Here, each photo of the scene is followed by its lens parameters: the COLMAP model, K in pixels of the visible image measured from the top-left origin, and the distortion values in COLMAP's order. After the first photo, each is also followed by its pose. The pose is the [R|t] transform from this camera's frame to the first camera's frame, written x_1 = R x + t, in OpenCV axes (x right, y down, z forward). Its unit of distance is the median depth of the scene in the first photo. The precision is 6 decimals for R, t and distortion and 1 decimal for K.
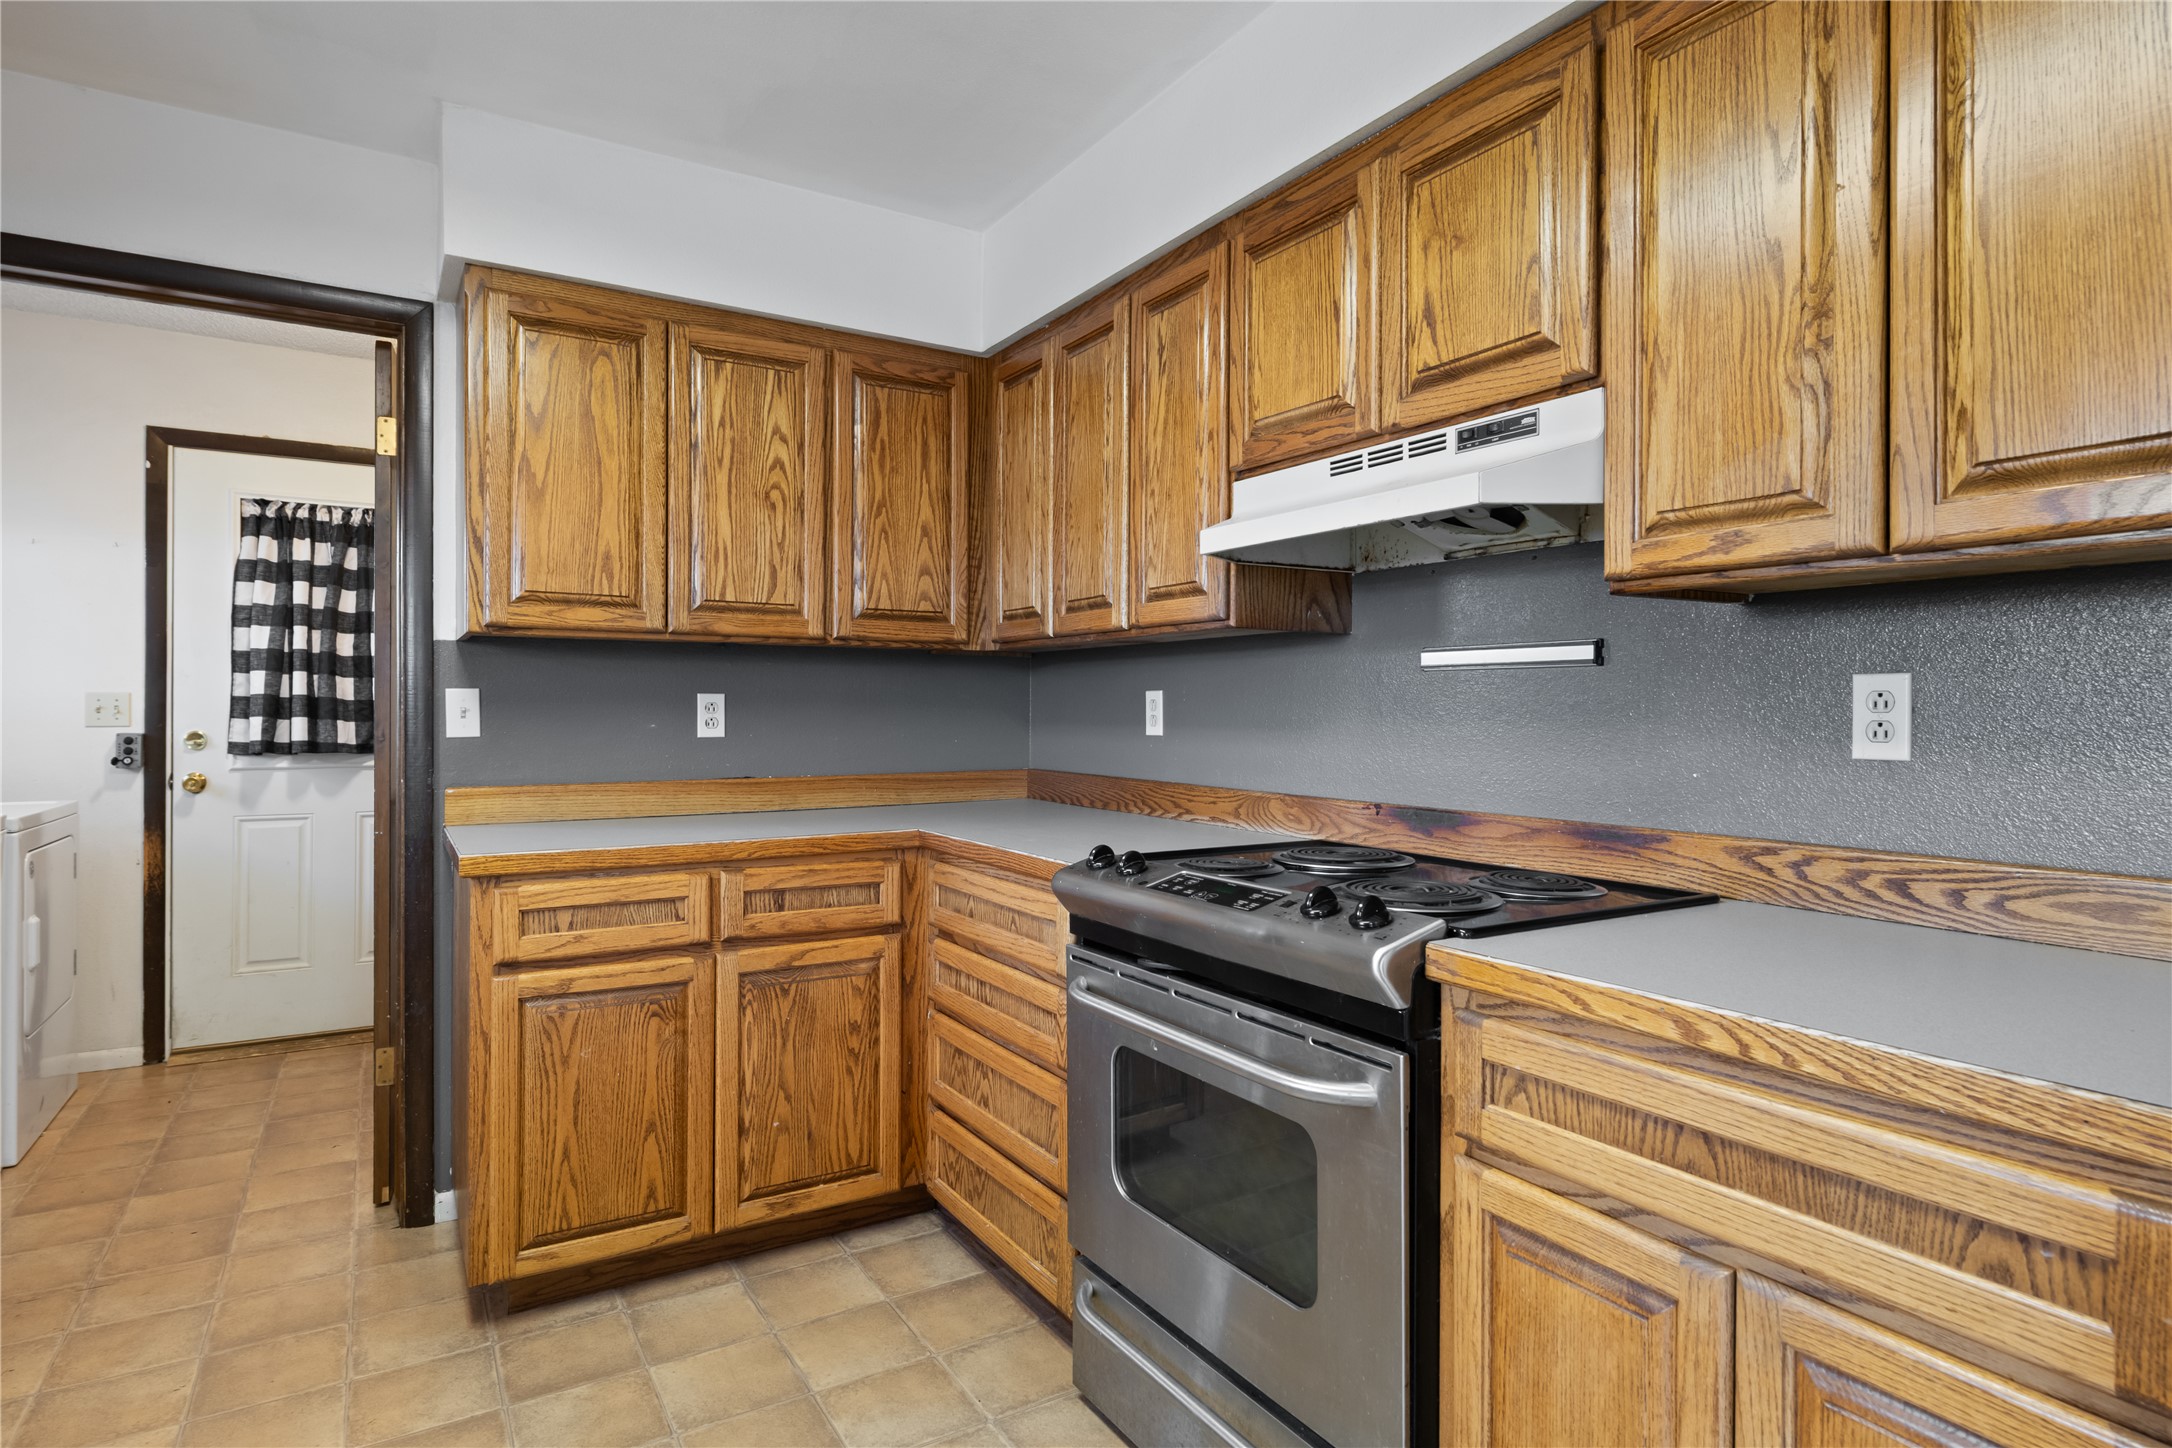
lens RADIAL K [[1137.2, 0, 1073.9], [0, 1137.2, 708.4], [0, 0, 1]] dist [0.006755, -0.006489]
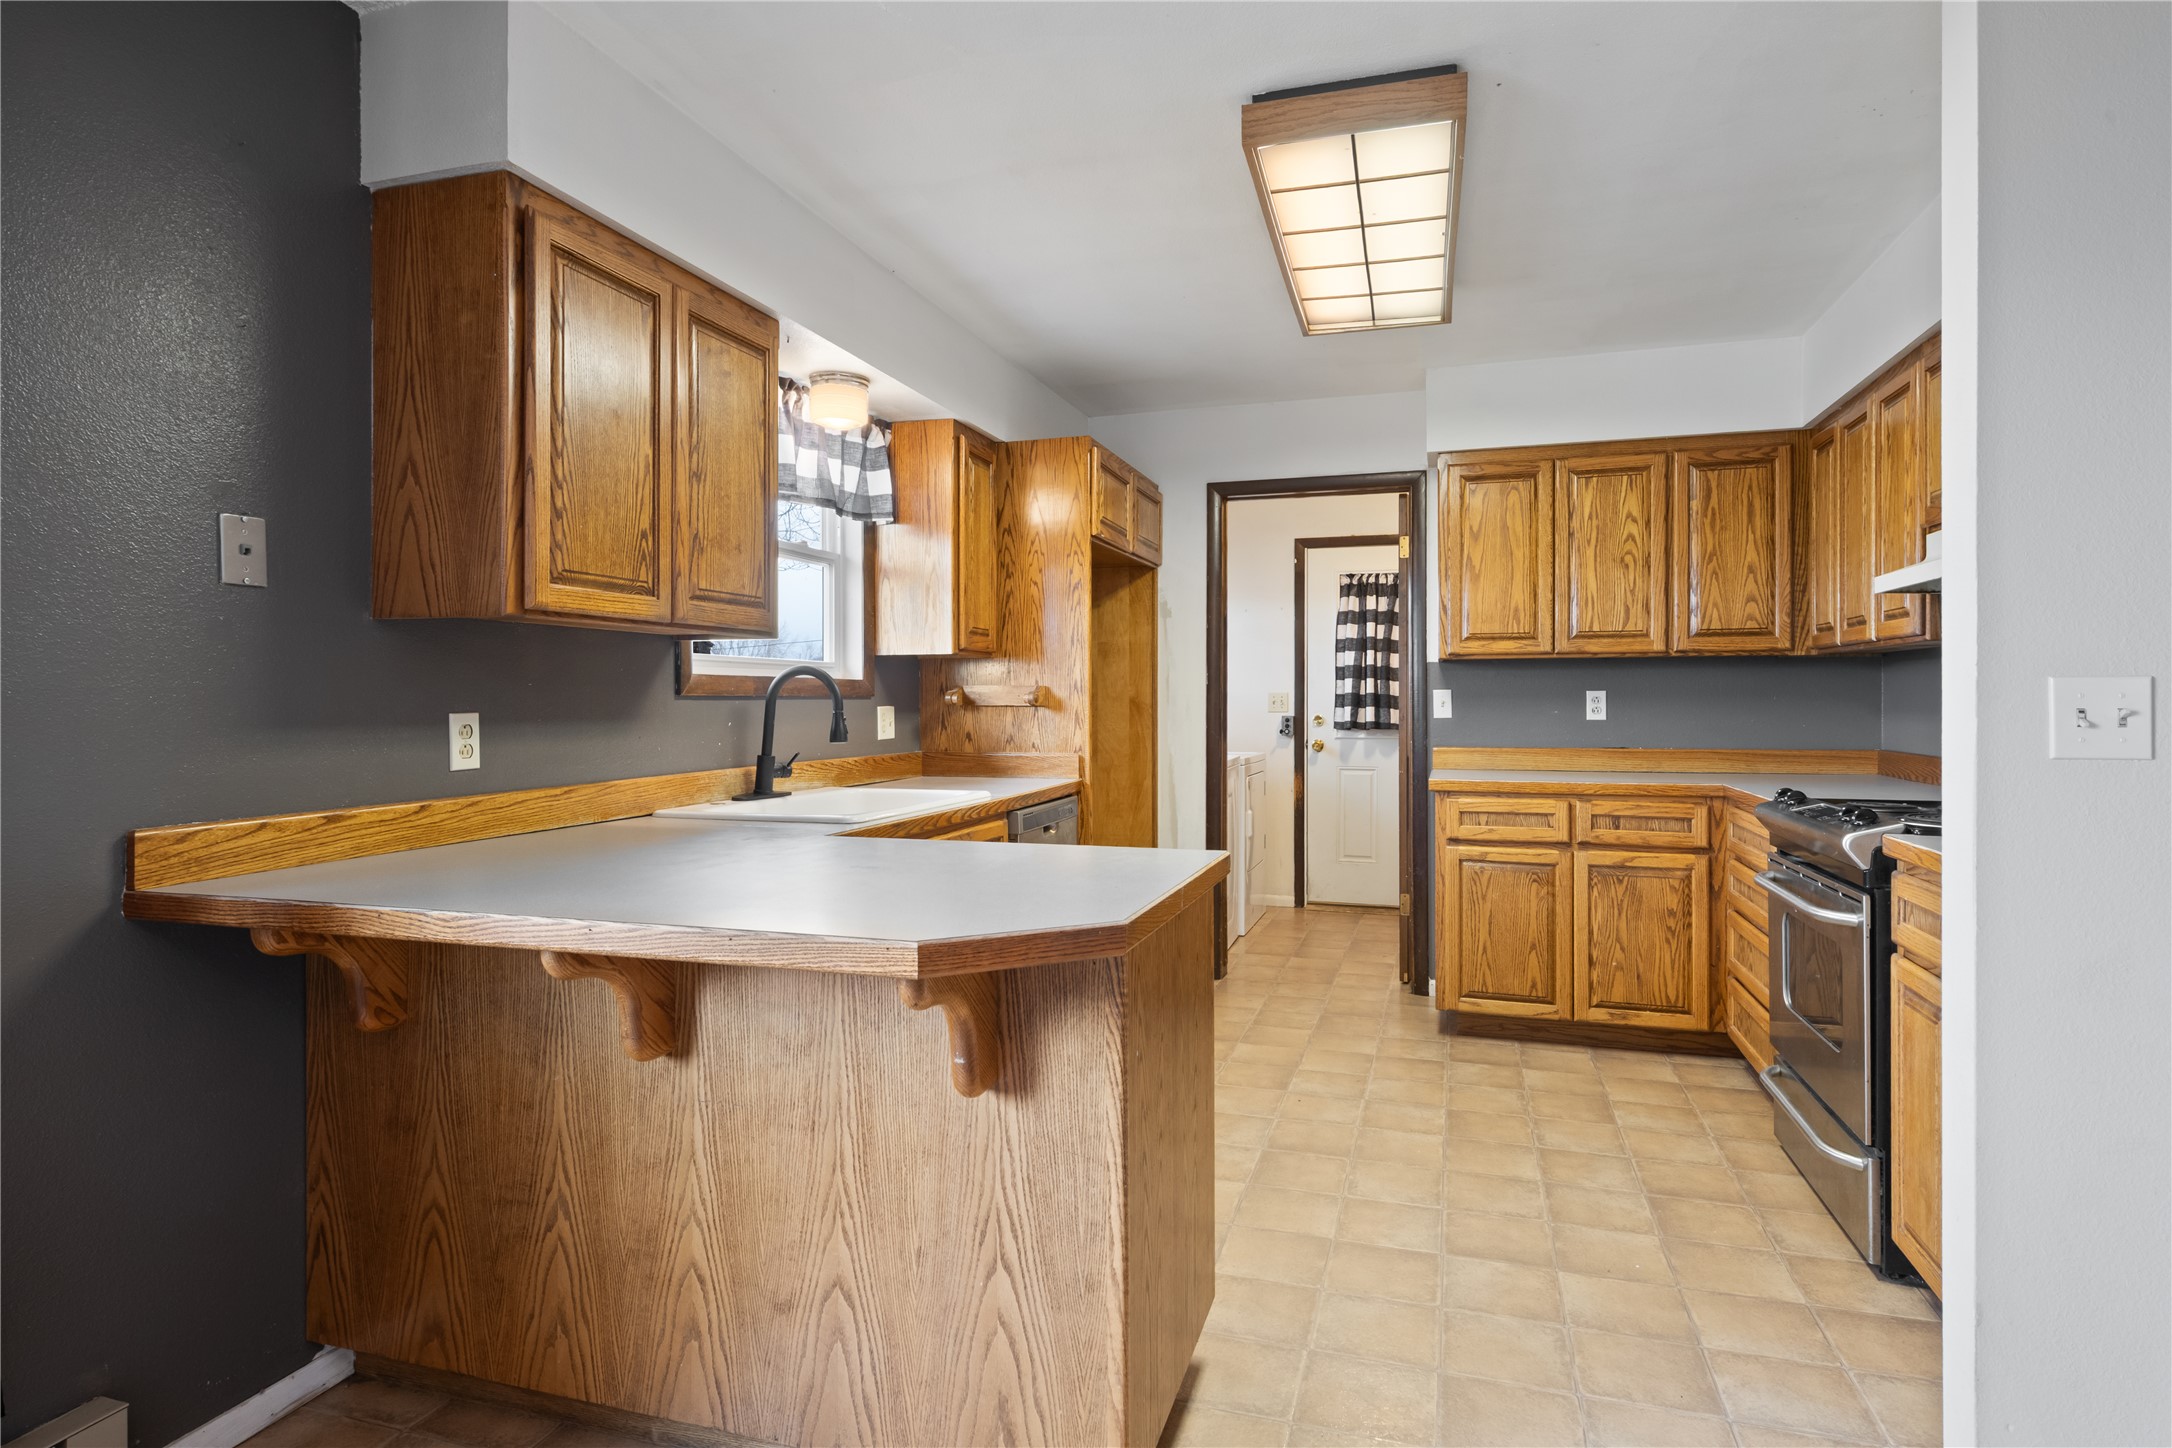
lens RADIAL K [[1137.2, 0, 1084.6], [0, 1137.2, 708.5], [0, 0, 1]] dist [0.006755, -0.006489]
pose [[0.651350, 0.001464, -0.758776, 0.426114], [0.004704, 0.999971, 0.005967, -0.001988], [0.758763, -0.007456, 0.651324, -0.543947]]
